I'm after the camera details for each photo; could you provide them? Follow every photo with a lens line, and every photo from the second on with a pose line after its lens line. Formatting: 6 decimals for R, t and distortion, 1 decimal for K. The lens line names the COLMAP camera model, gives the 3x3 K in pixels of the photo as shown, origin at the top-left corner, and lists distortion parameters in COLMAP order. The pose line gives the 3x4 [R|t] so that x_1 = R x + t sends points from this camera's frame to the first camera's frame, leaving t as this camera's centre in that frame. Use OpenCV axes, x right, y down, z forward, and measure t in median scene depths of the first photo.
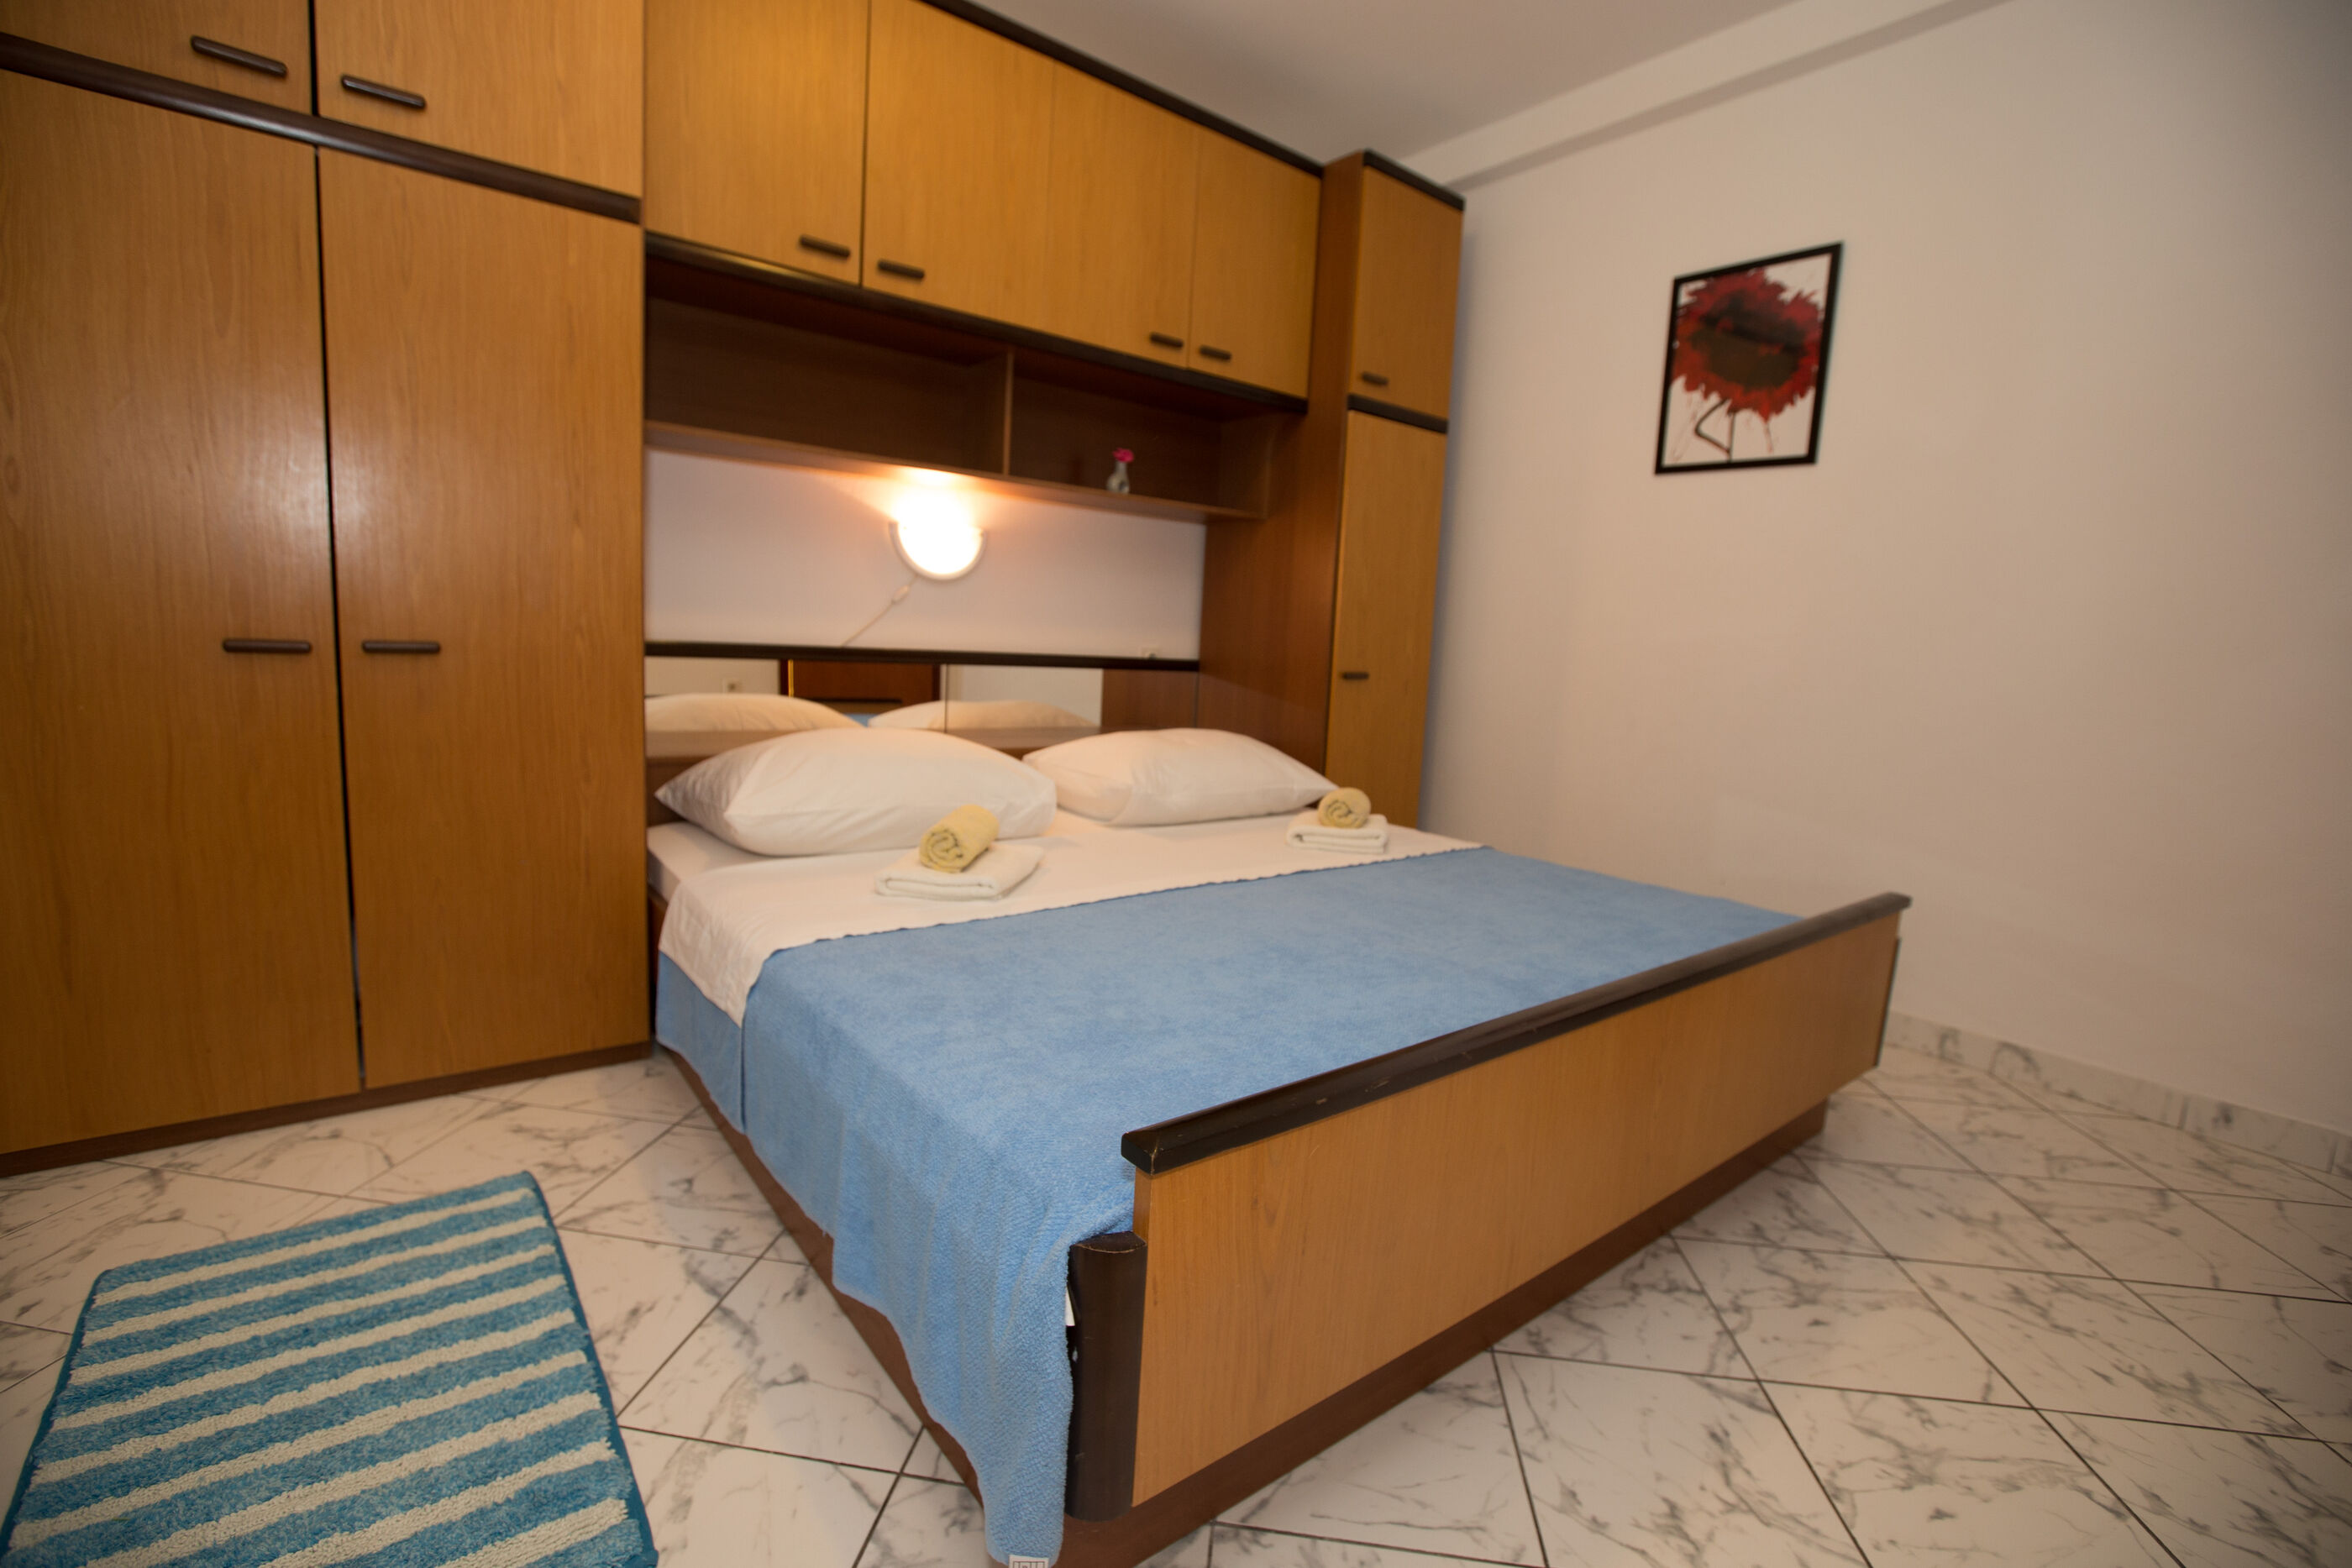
lens RADIAL K [[1069.3, 0, 1176.0], [0, 1069.3, 784.0], [0, 0, 1]] dist [-0.043444, 0.012330]
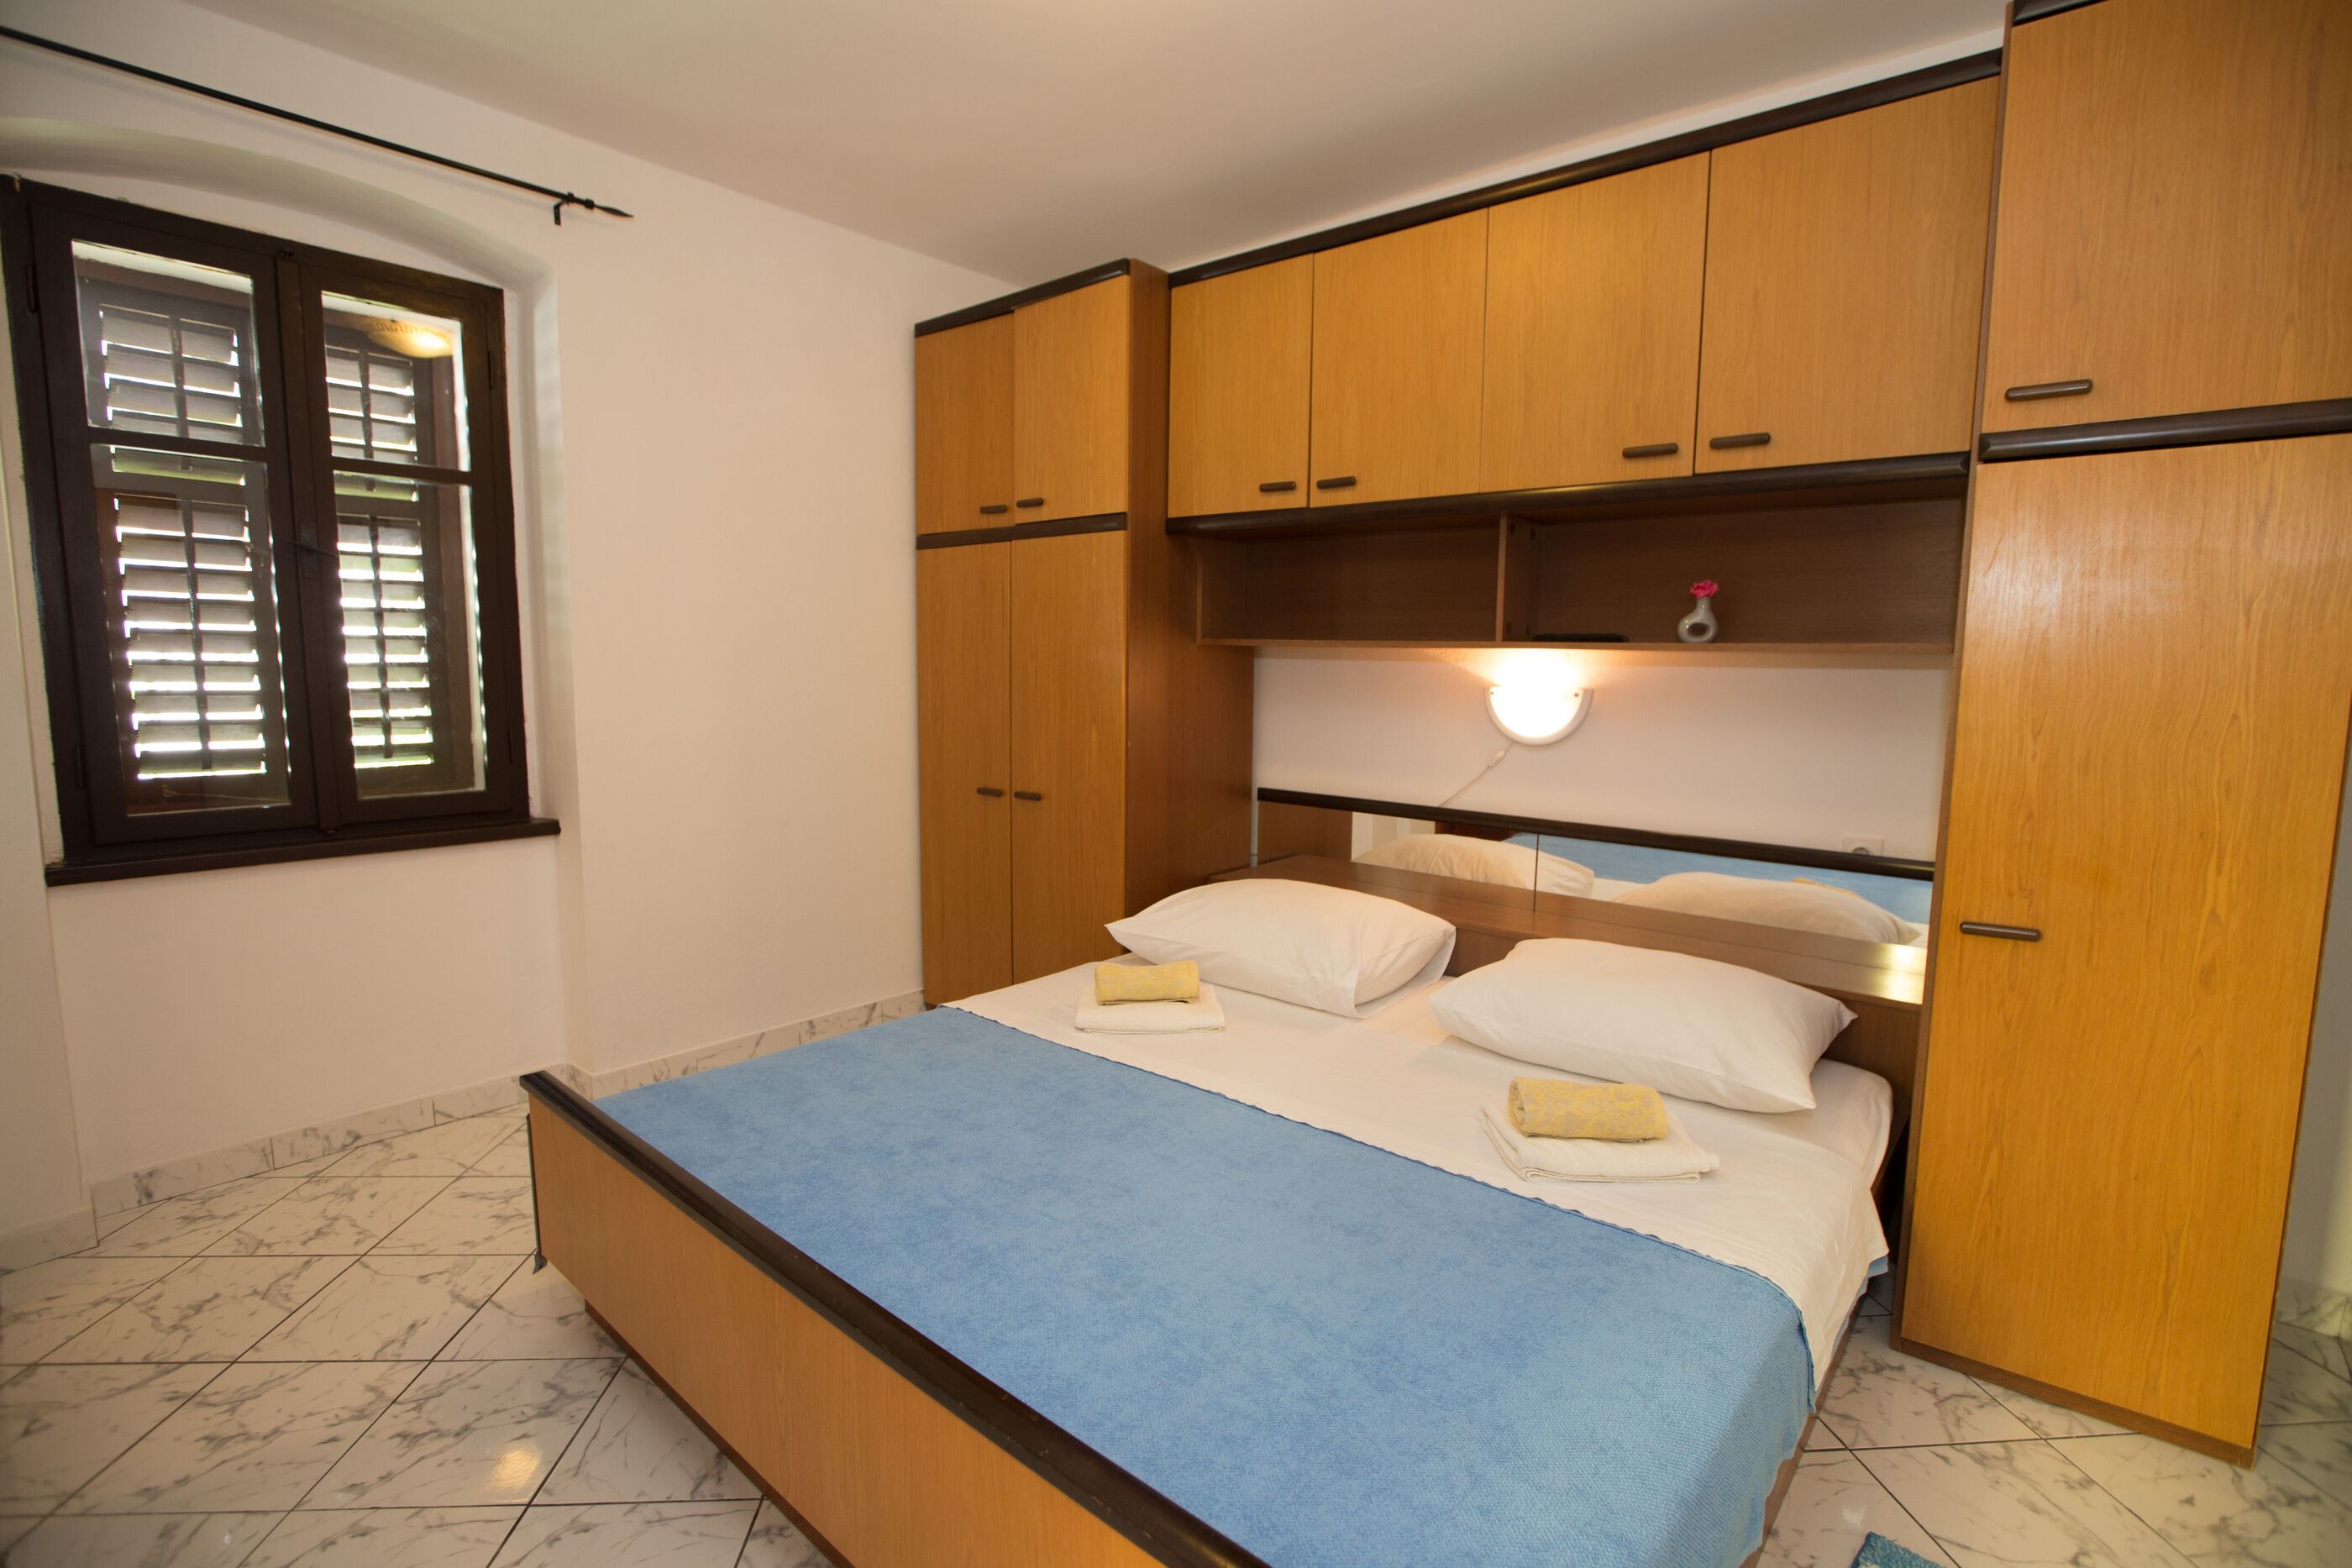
lens RADIAL K [[1087.8, 0, 1176.0], [0, 1087.8, 784.0], [0, 0, 1]] dist [-0.047731, 0.013984]
pose [[0.185699, 0.060039, -0.980771, 1.075890], [-0.139929, 0.989575, 0.034084, -0.235216], [0.972592, 0.130909, 0.192164, 0.827602]]
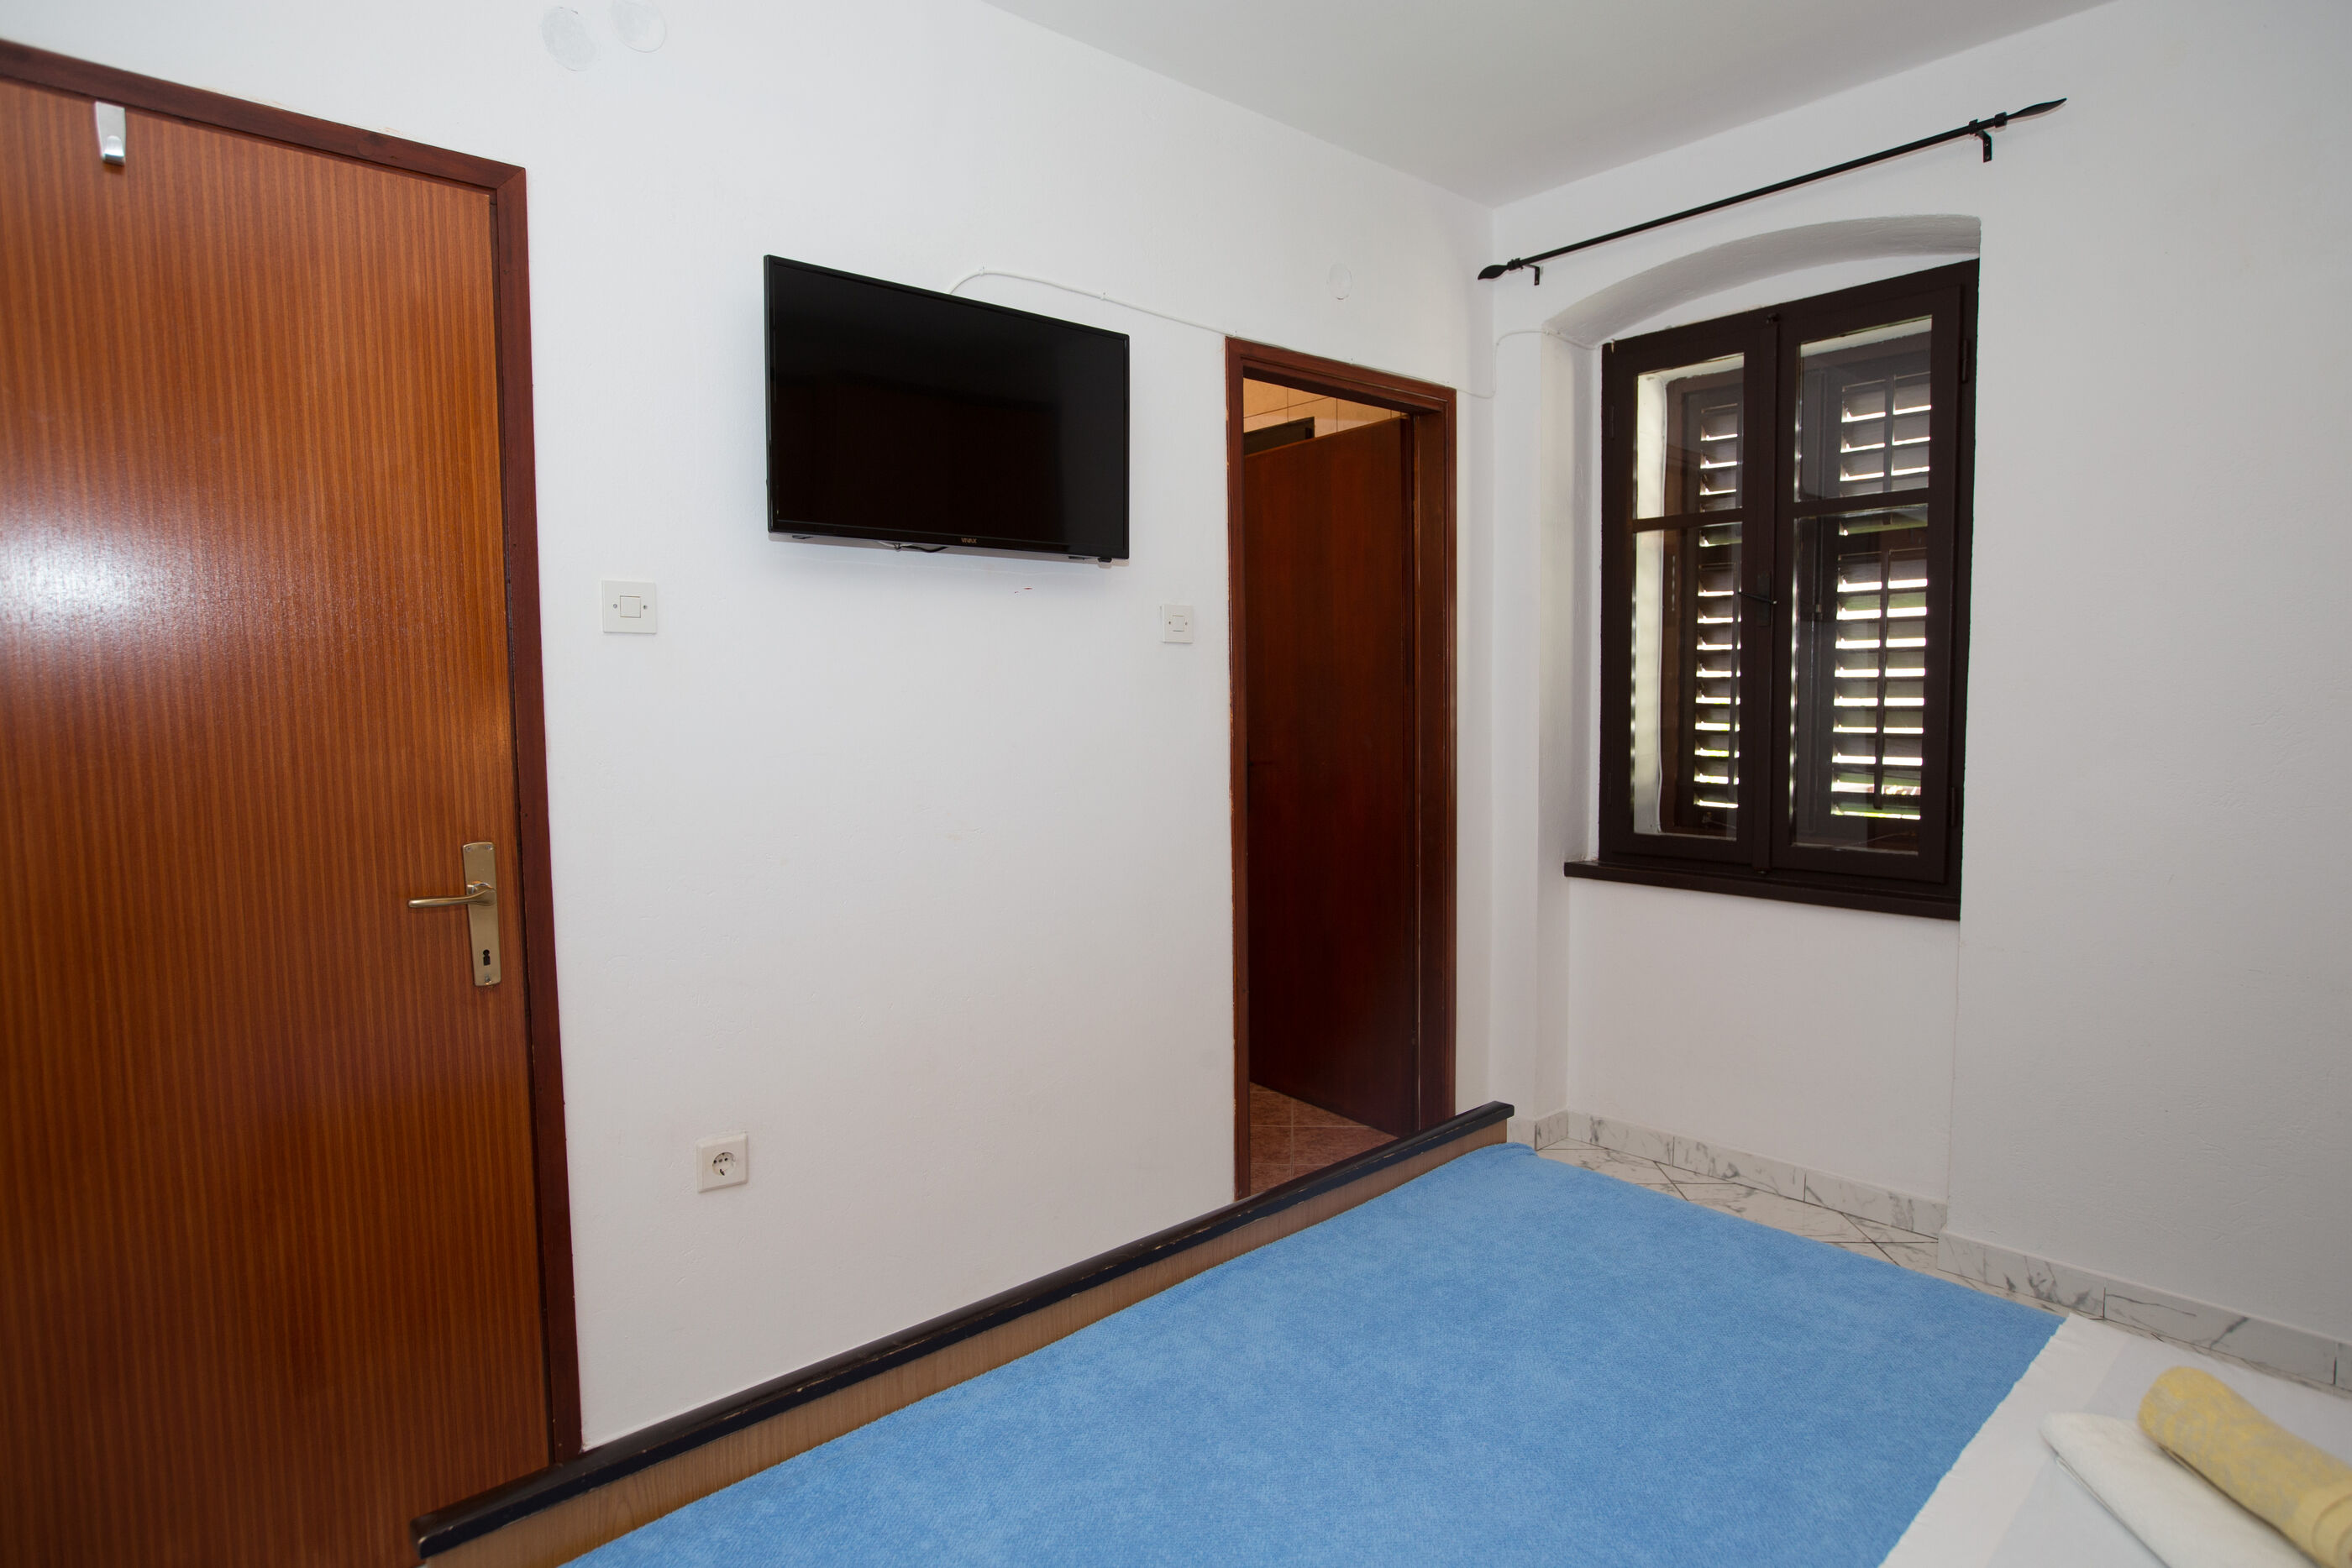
lens RADIAL K [[1259.4, 0, 1174.8], [0, 1259.4, 785.5], [0, 0, 1]] dist [-0.041244, 0.025732]
pose [[-0.997185, -0.042968, -0.061452, 0.397264], [-0.054718, 0.977323, 0.204561, -0.383739], [0.051269, 0.207348, -0.976923, 1.597461]]
